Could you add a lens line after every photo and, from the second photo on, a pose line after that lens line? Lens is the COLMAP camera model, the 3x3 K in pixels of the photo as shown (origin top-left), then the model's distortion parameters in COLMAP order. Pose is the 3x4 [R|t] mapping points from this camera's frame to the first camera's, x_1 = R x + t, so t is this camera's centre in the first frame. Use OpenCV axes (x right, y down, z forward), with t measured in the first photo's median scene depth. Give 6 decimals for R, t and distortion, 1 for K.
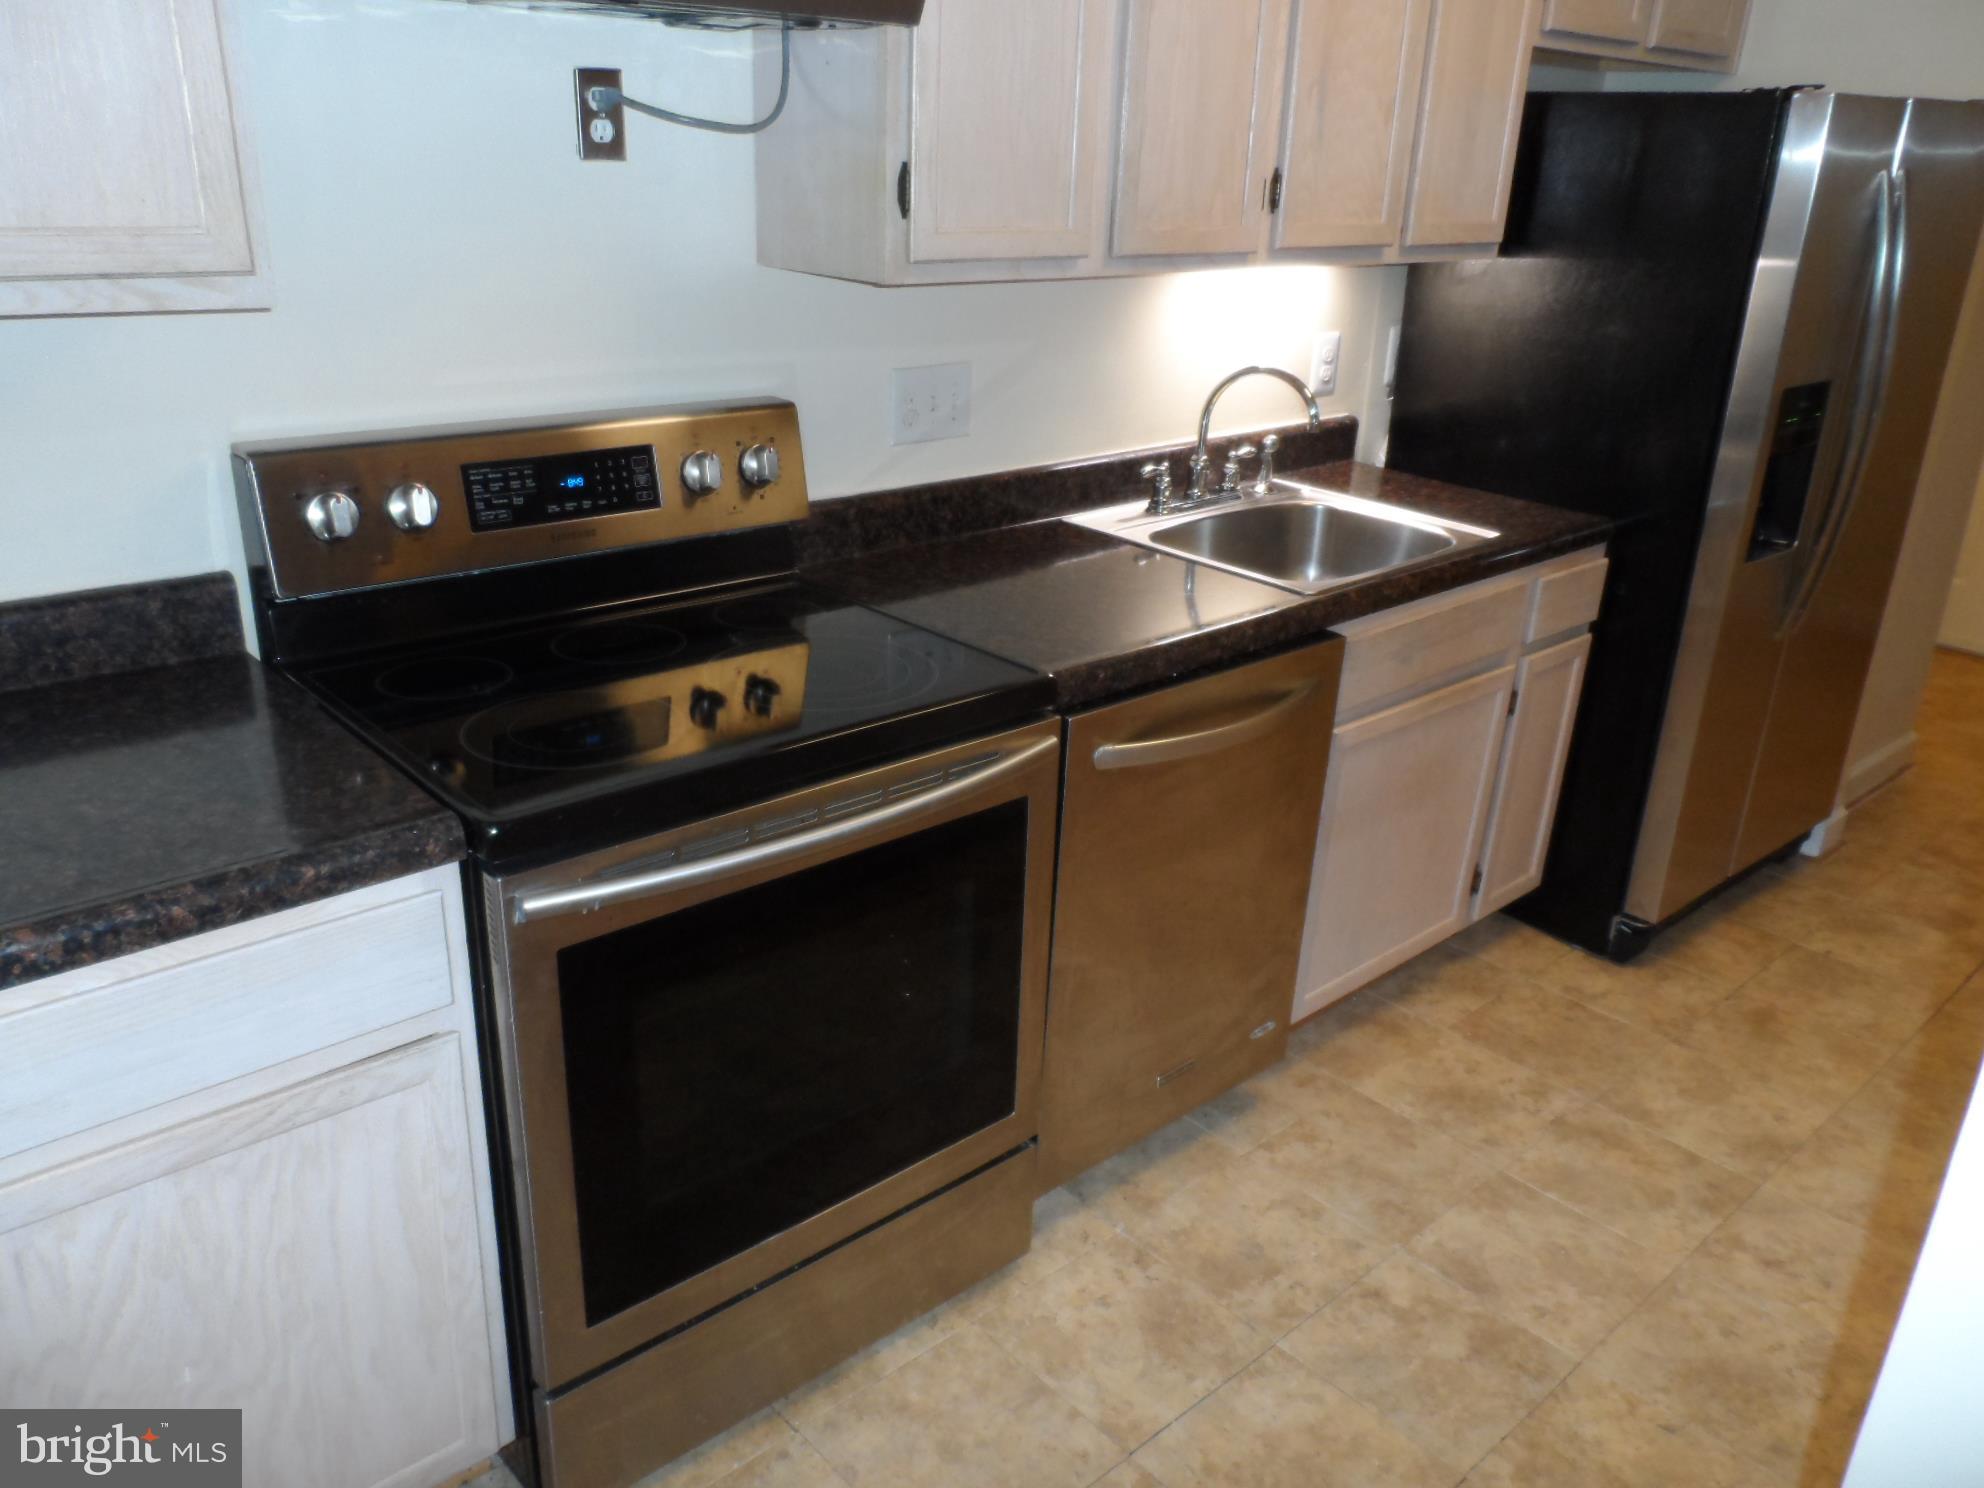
lens RADIAL K [[1520.3, 0, 997.4], [0, 1520.3, 752.6], [0, 0, 1]] dist [-0.014310, 0.017983]
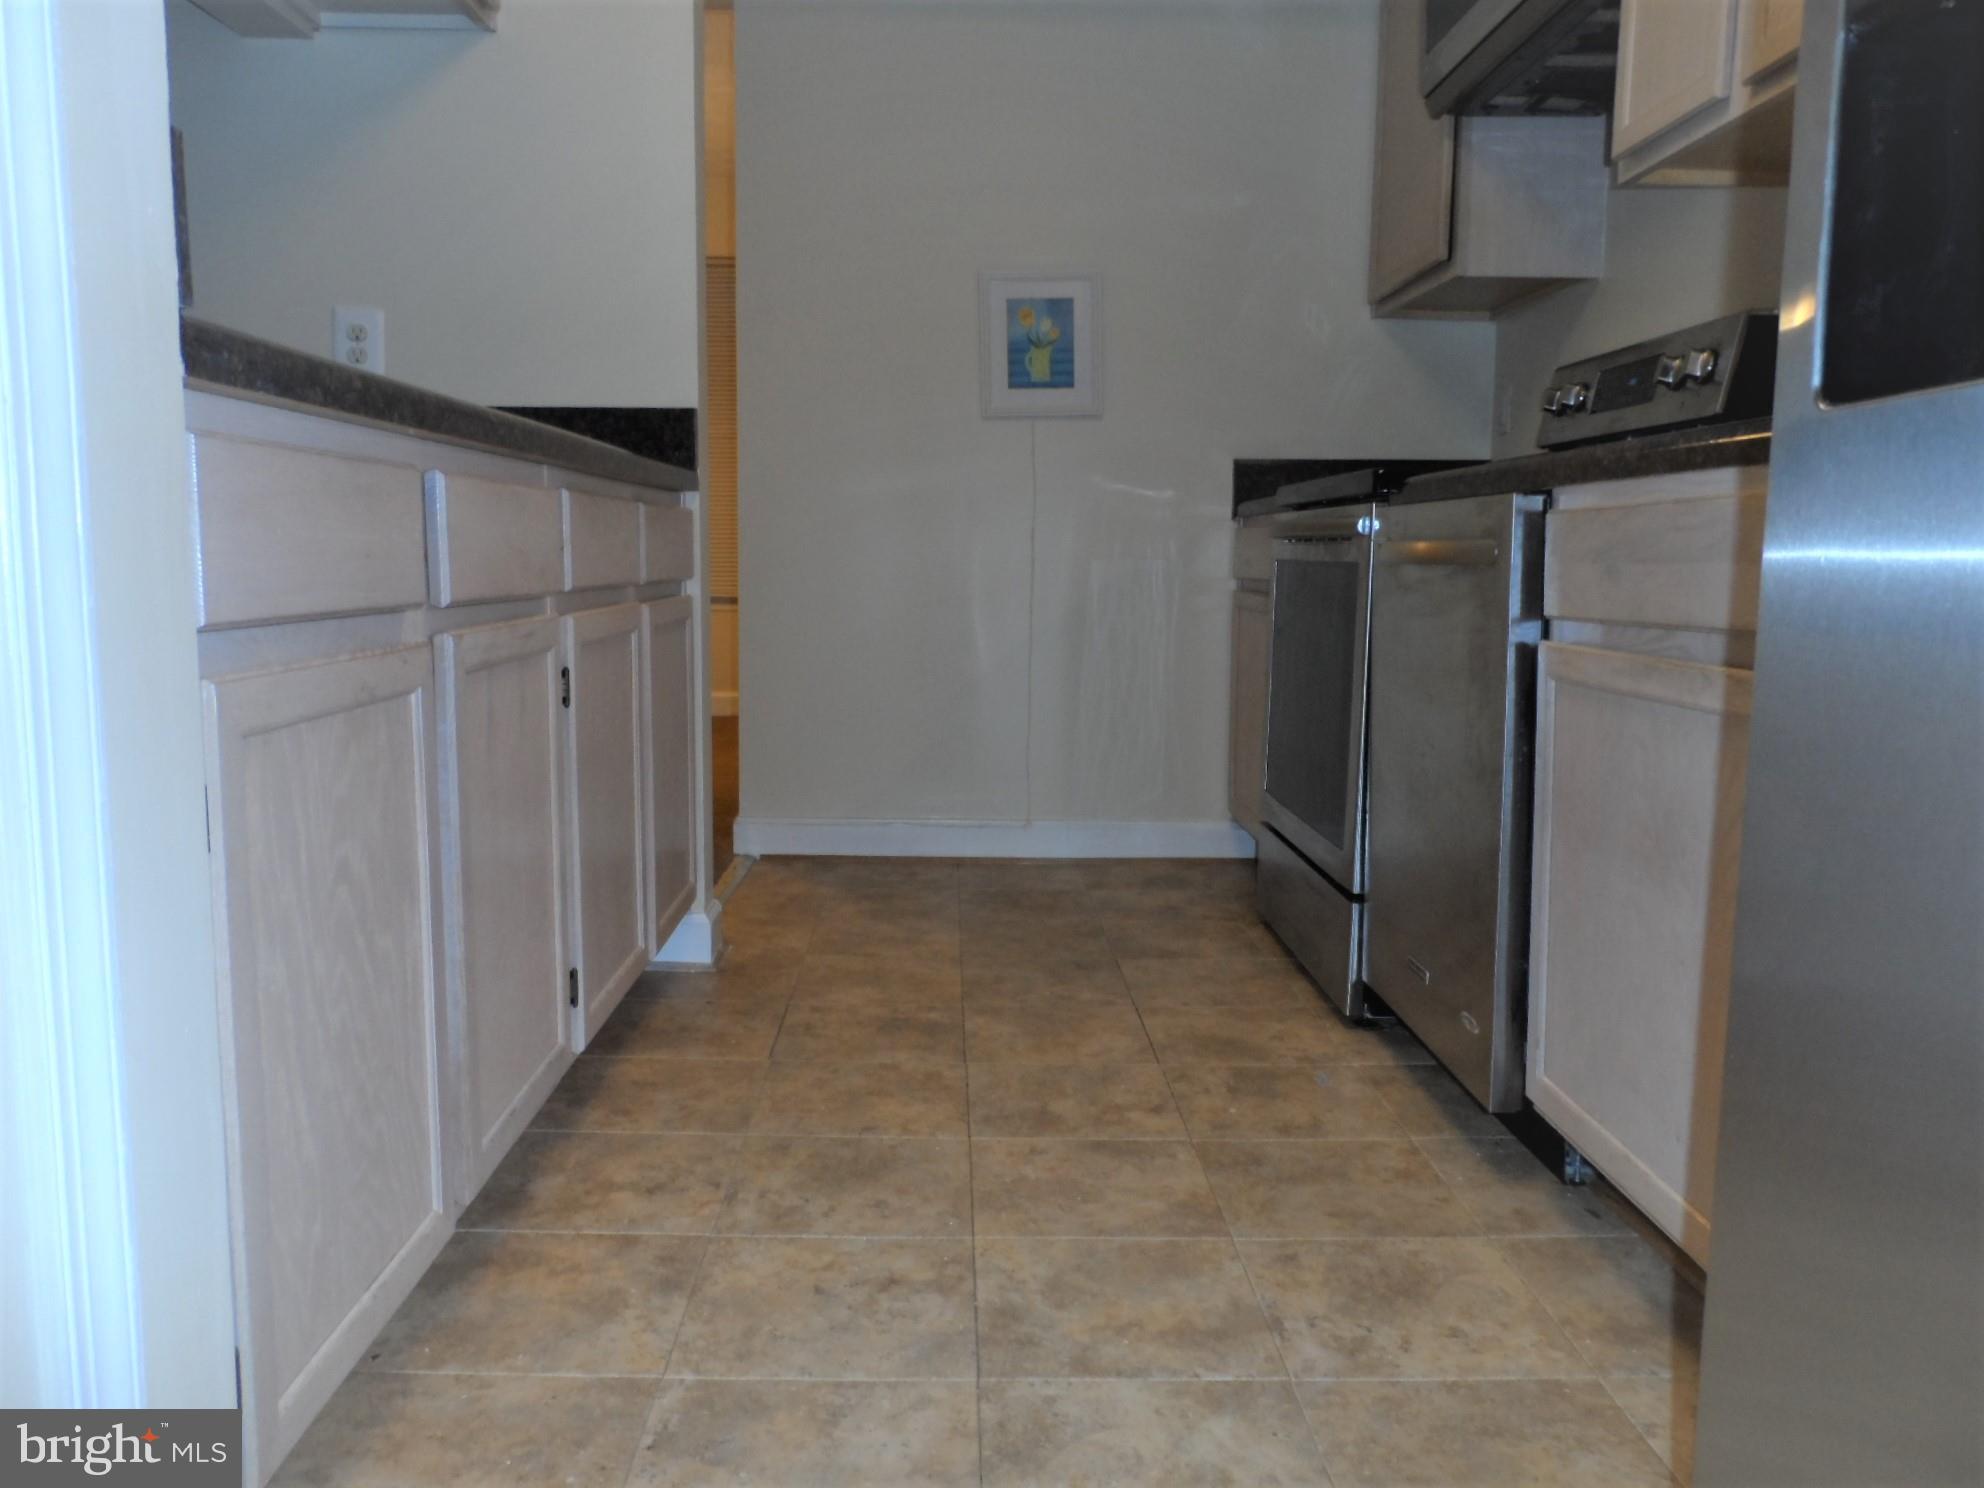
lens RADIAL K [[1520.3, 0, 997.4], [0, 1520.3, 752.6], [0, 0, 1]] dist [-0.014310, 0.017983]
pose [[-0.650806, 0.054588, -0.757279, 1.062422], [-0.316671, 0.886998, 0.336086, -0.146209], [0.690051, 0.458535, -0.559977, 1.397692]]
